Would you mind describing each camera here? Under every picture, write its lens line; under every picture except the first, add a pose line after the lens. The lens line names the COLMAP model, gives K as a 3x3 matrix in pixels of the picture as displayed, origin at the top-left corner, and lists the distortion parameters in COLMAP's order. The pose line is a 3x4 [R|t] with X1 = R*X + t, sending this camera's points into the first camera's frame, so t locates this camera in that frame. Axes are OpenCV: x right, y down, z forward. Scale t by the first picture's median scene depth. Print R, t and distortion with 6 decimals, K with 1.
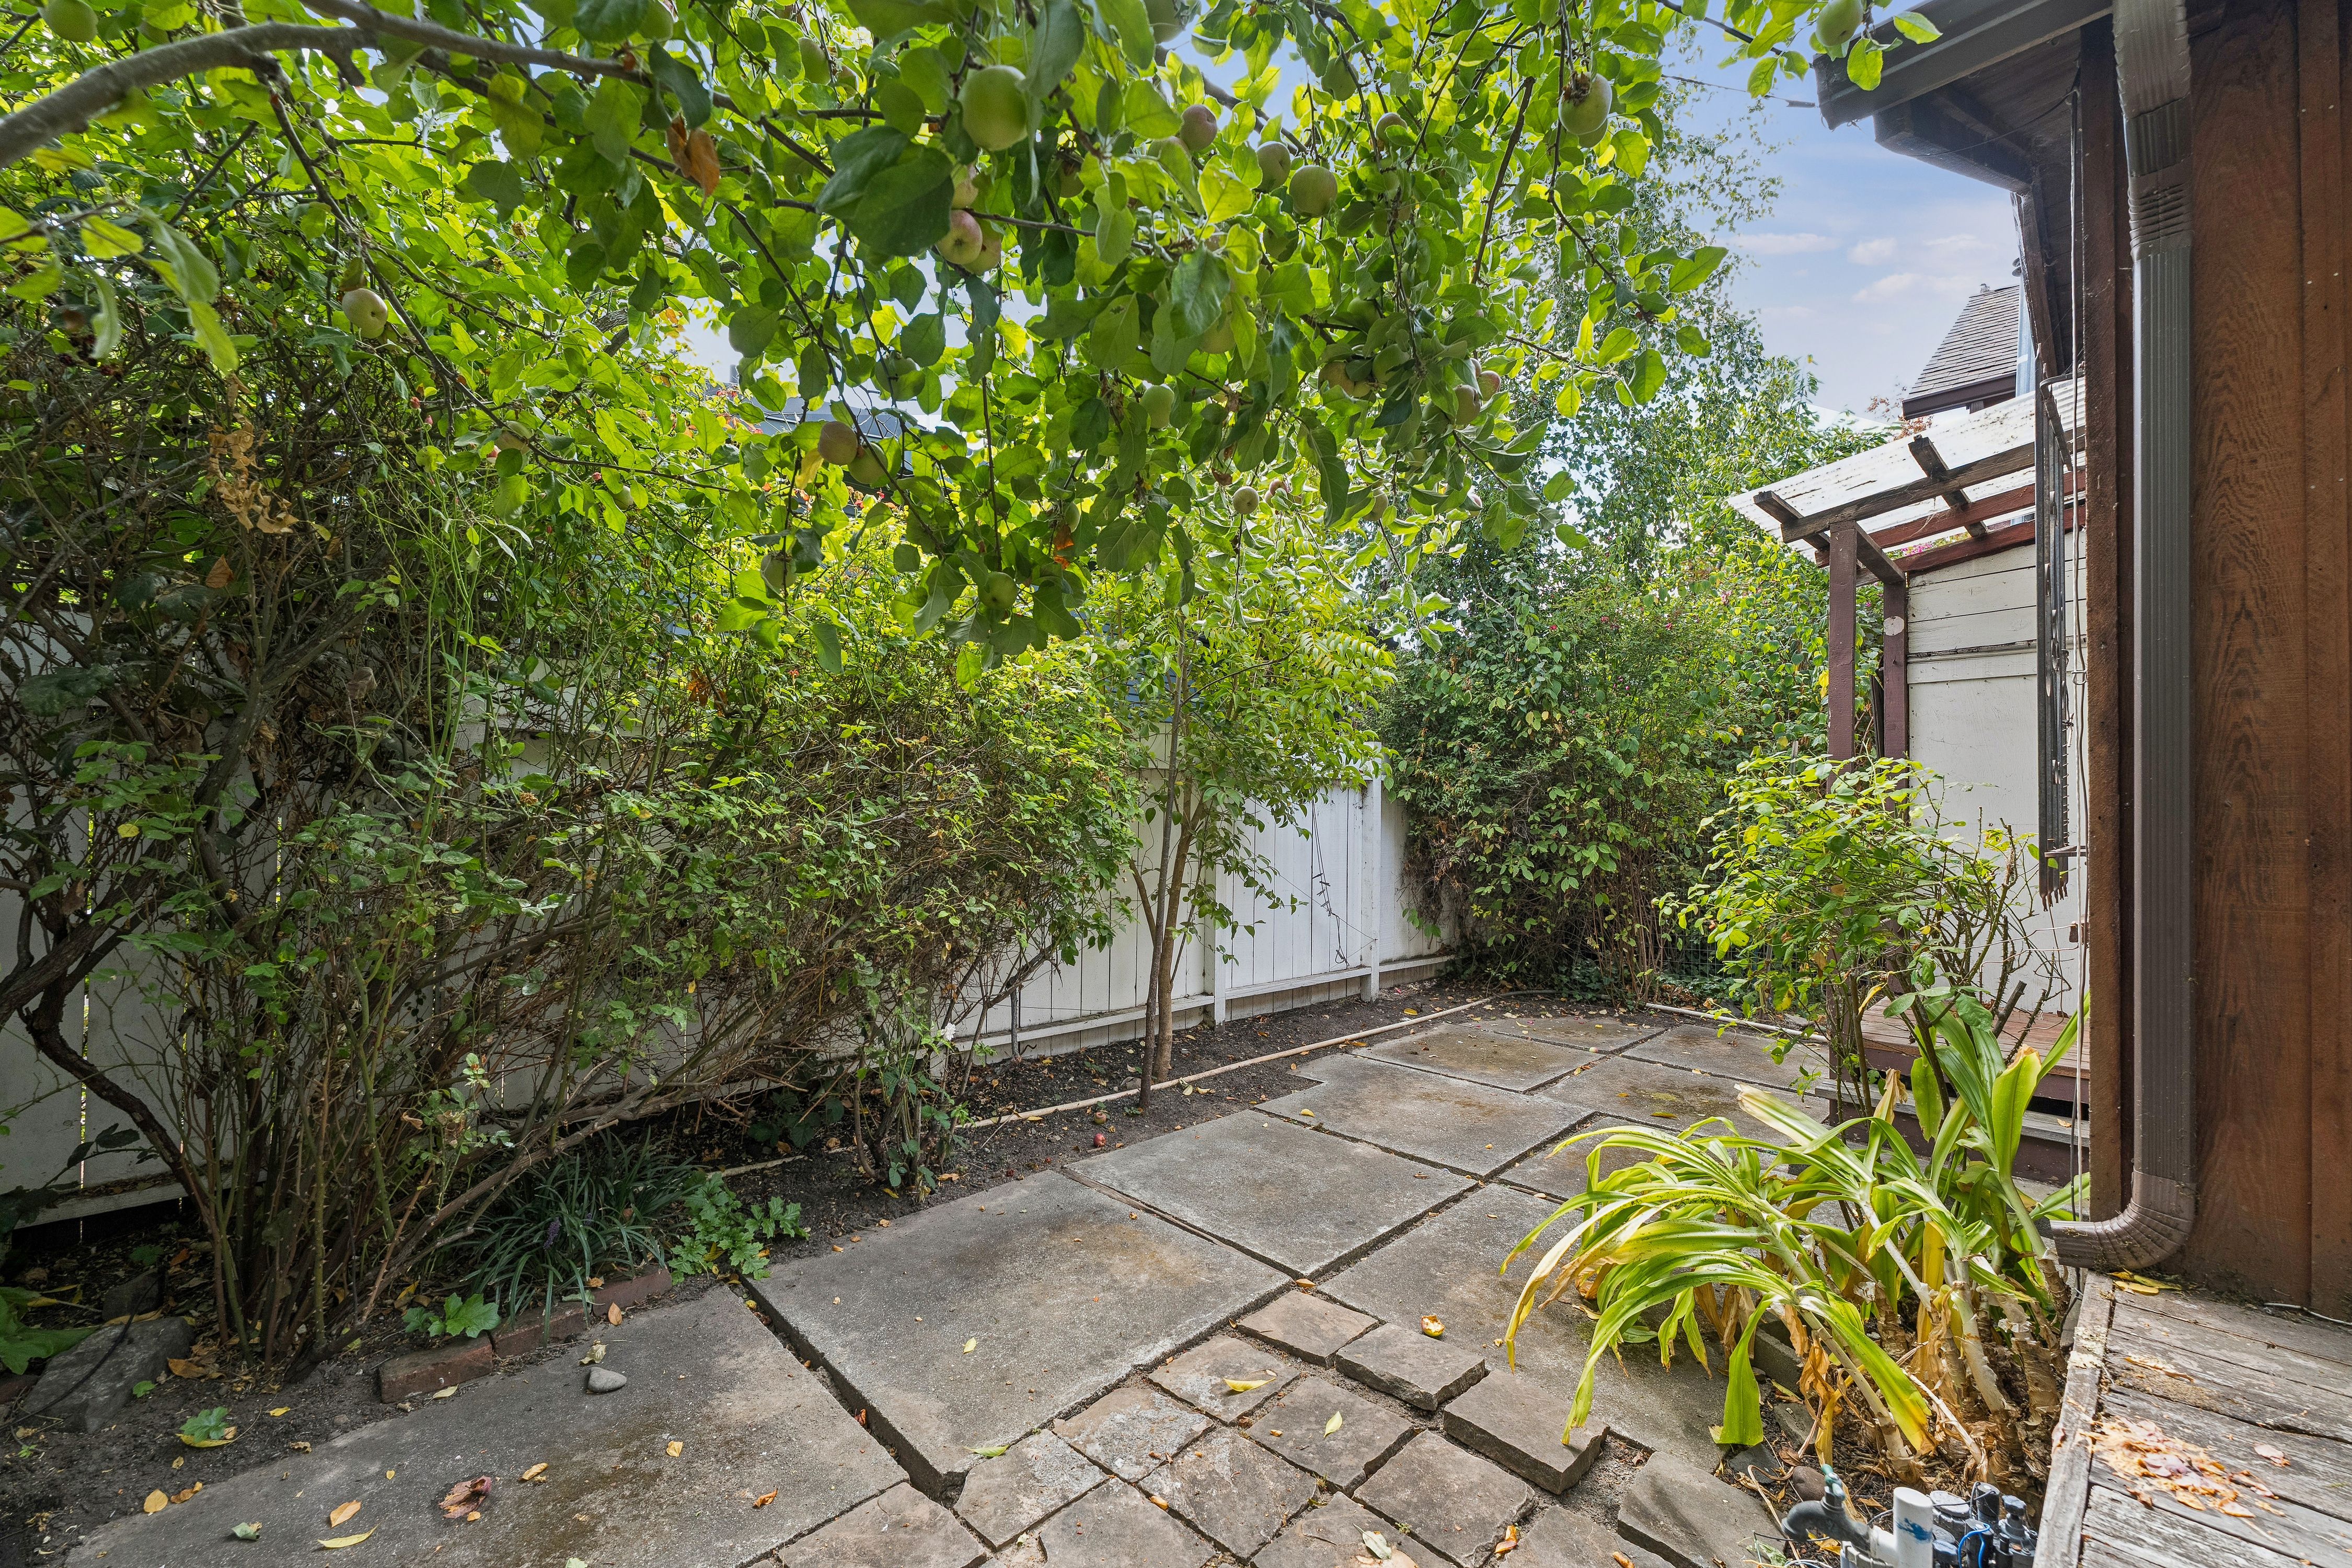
lens RADIAL K [[942.0, 0, 1166.6], [0, 942.0, 783.8], [0, 0, 1]] dist [-0.000288, 0.000017]
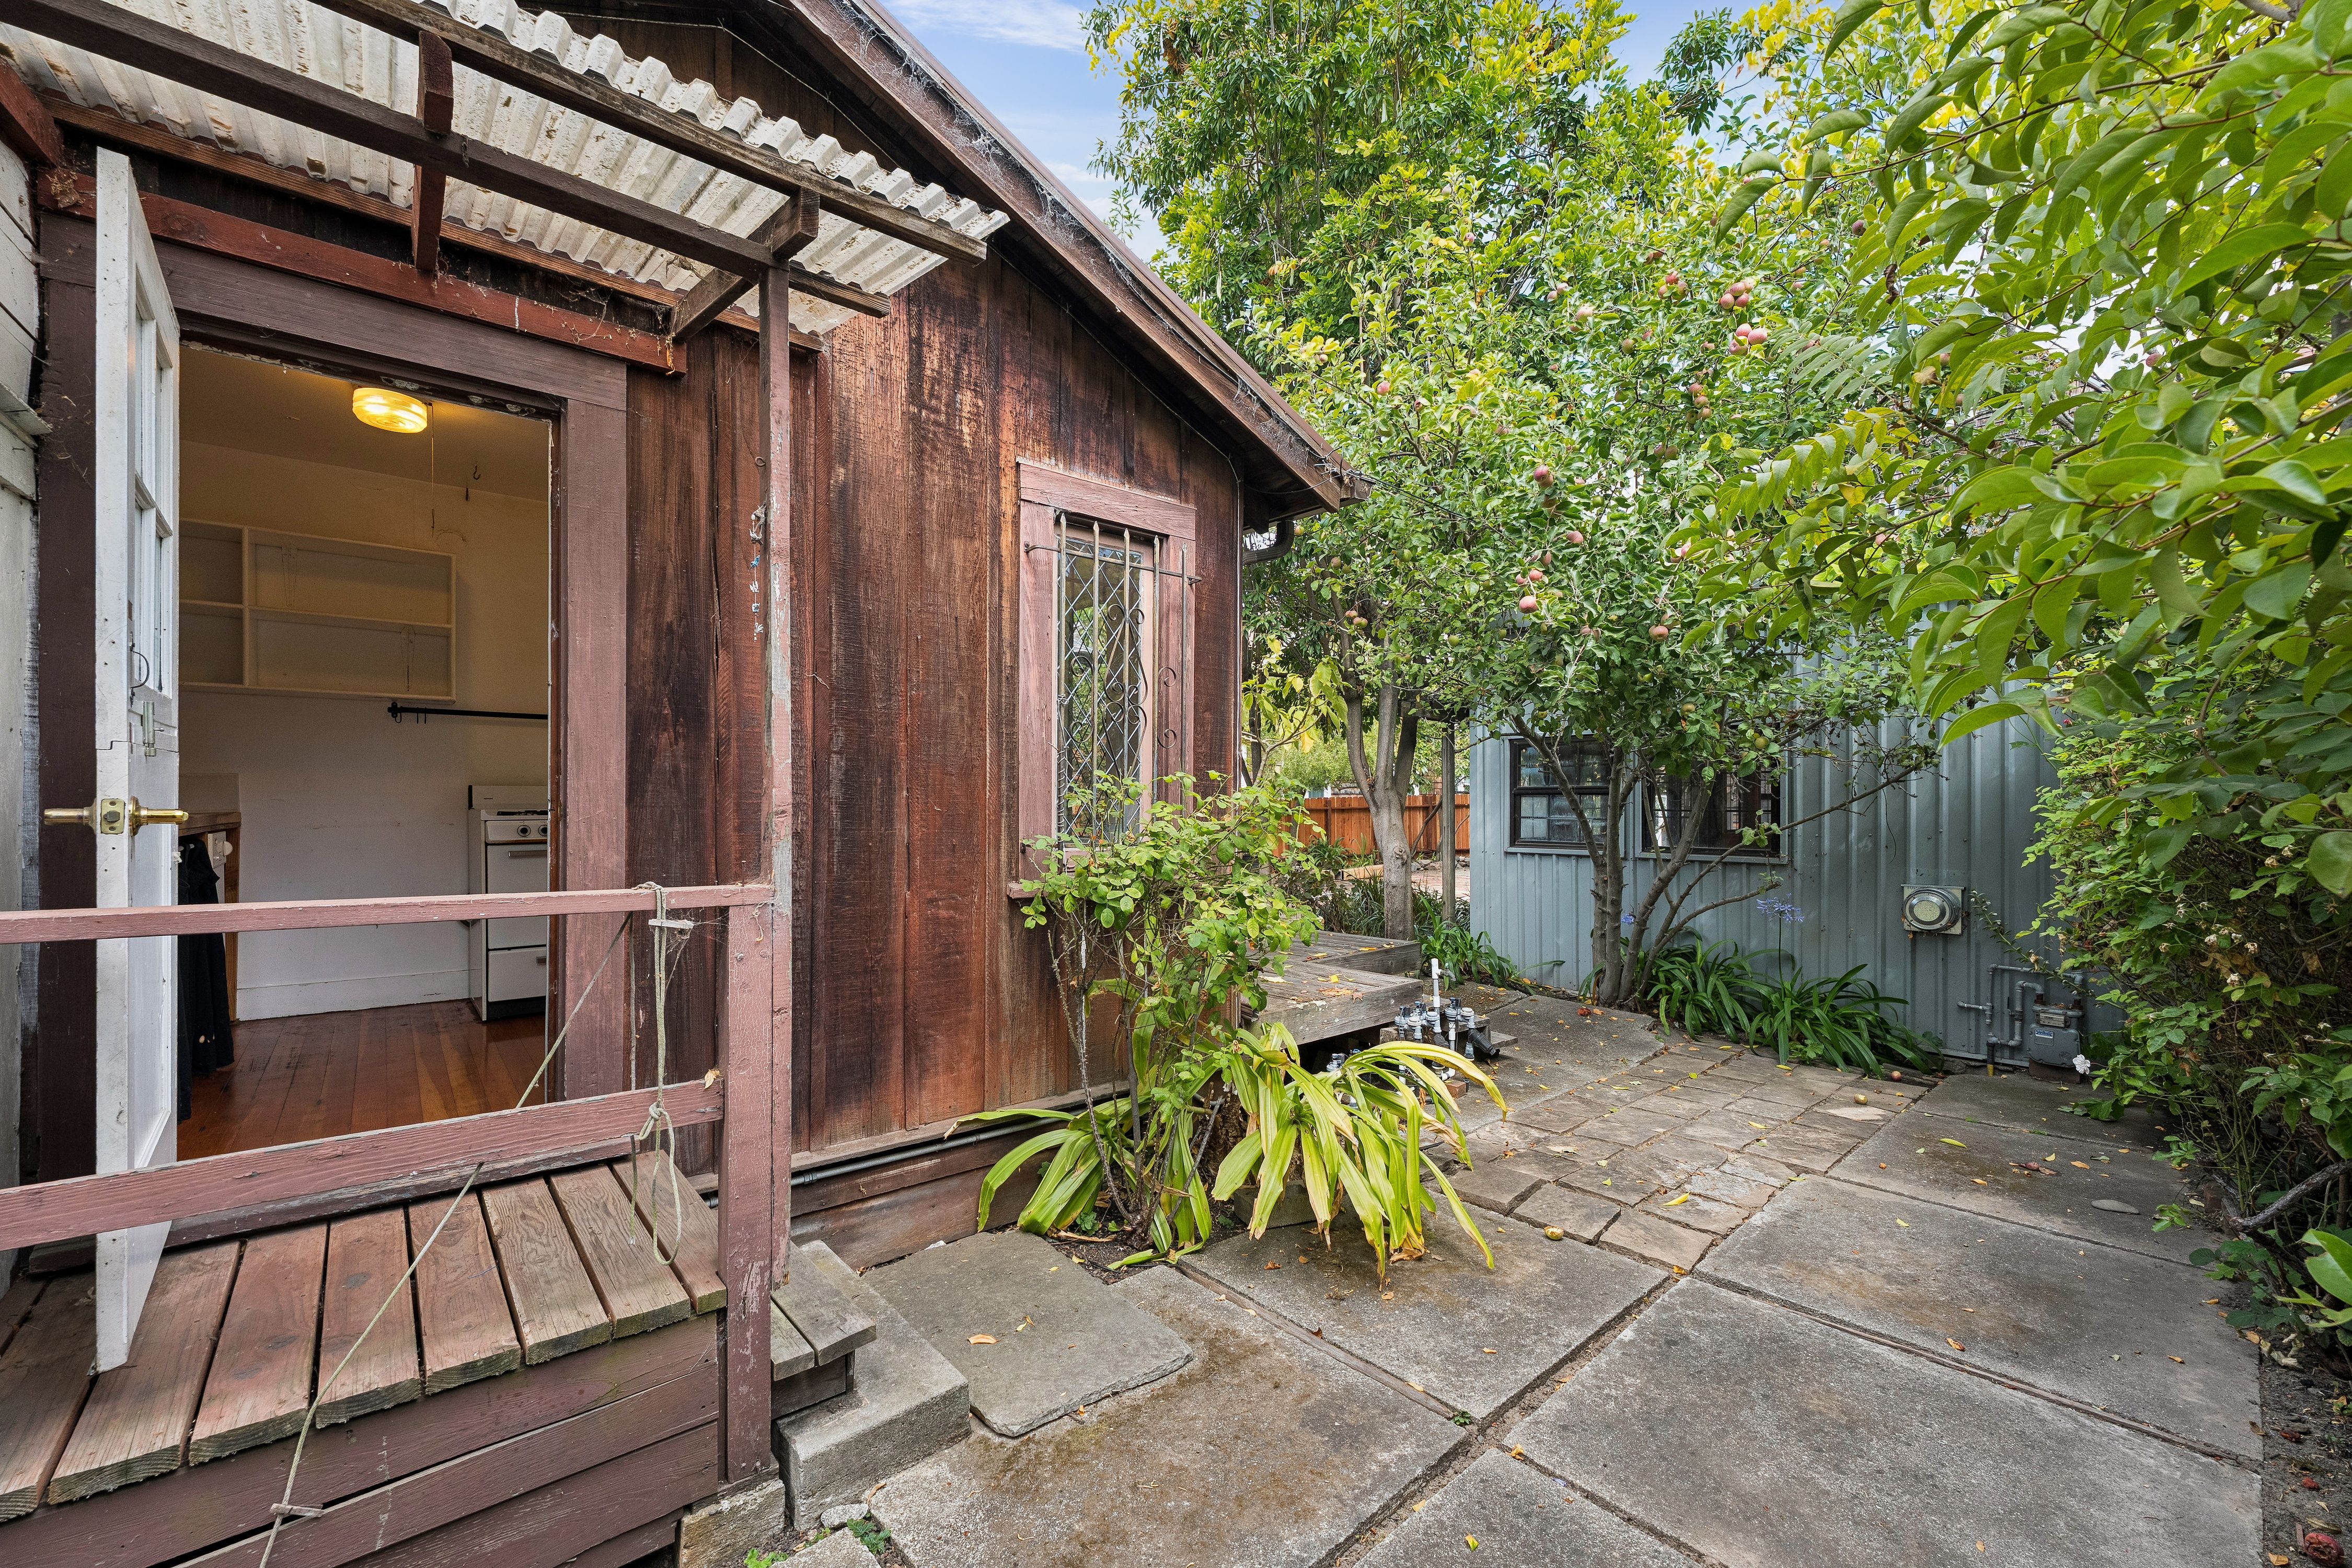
lens RADIAL K [[936.2, 0, 1170.0], [0, 936.2, 788.7], [0, 0, 1]] dist [0.029130, -0.002673]
pose [[-0.996474, 0.001716, 0.083885, 0.497536], [-0.004933, 0.996863, -0.078992, 0.047594], [-0.083757, -0.079128, -0.993340, 1.687581]]
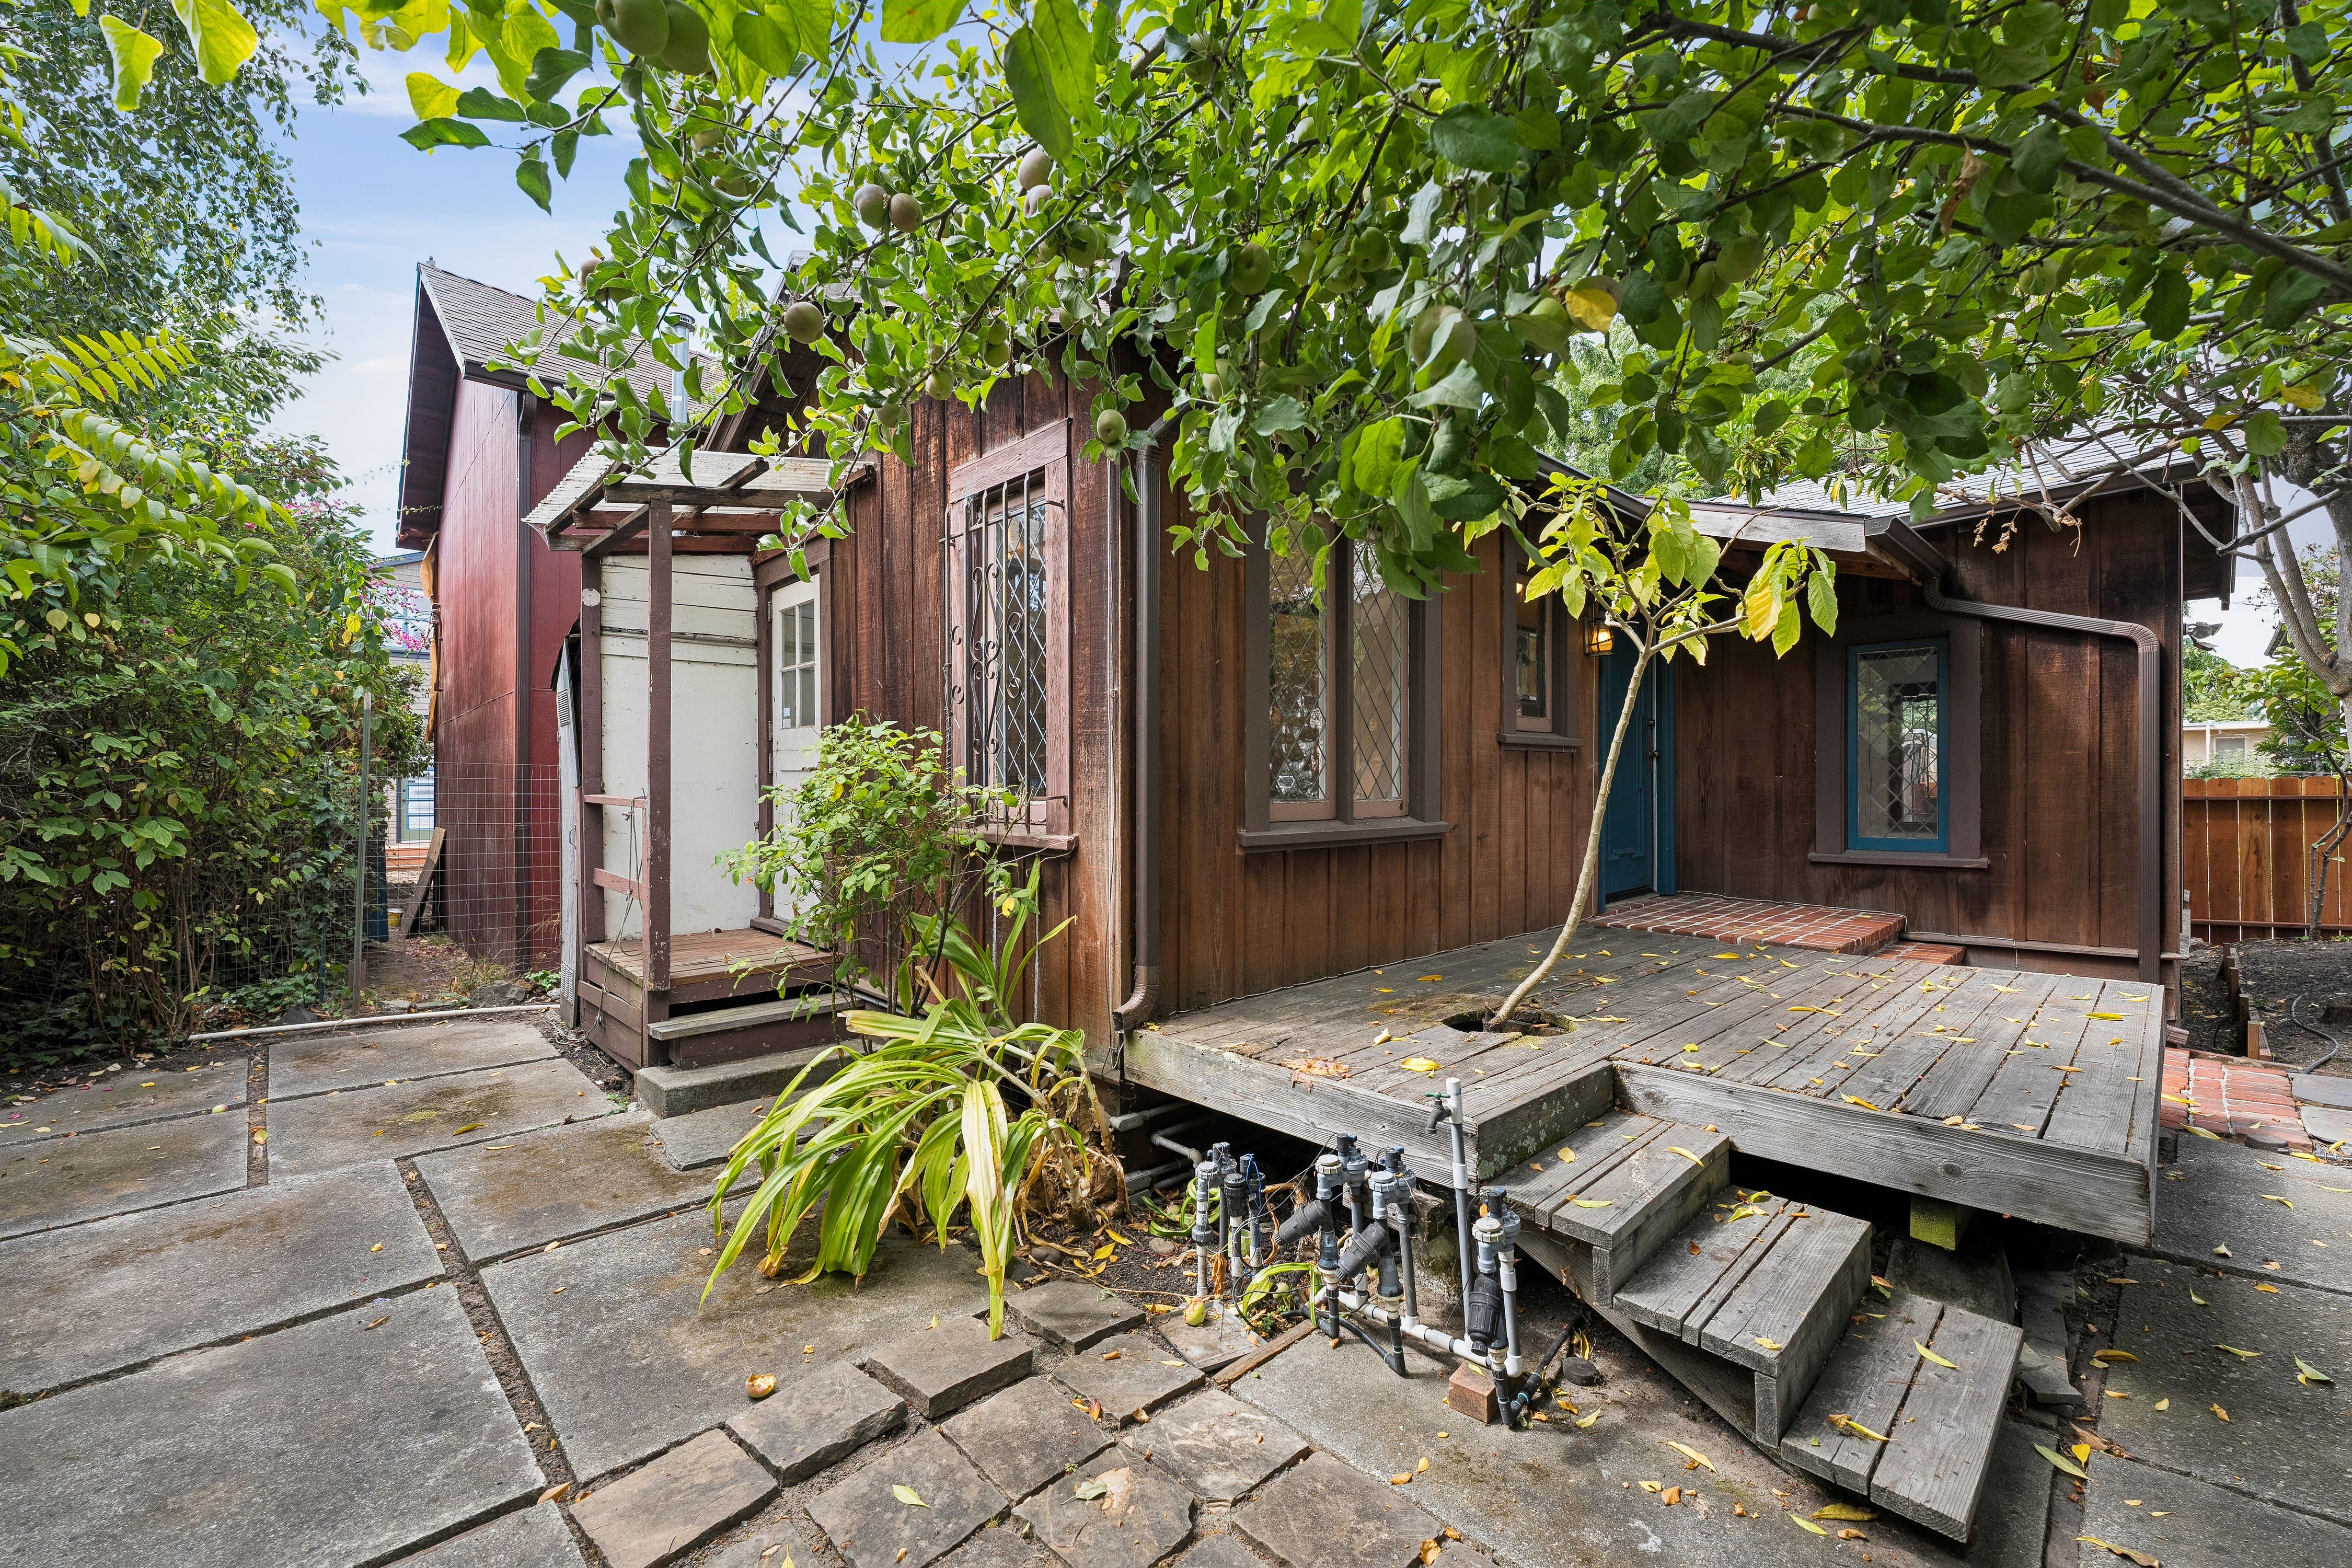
lens RADIAL K [[942.0, 0, 1166.6], [0, 942.0, 783.8], [0, 0, 1]] dist [-0.000288, 0.000017]
pose [[0.004237, -0.008117, 0.999958, -0.386567], [-0.029848, 0.999520, 0.008240, 0.018837], [-0.999545, -0.029882, 0.003993, 0.462283]]
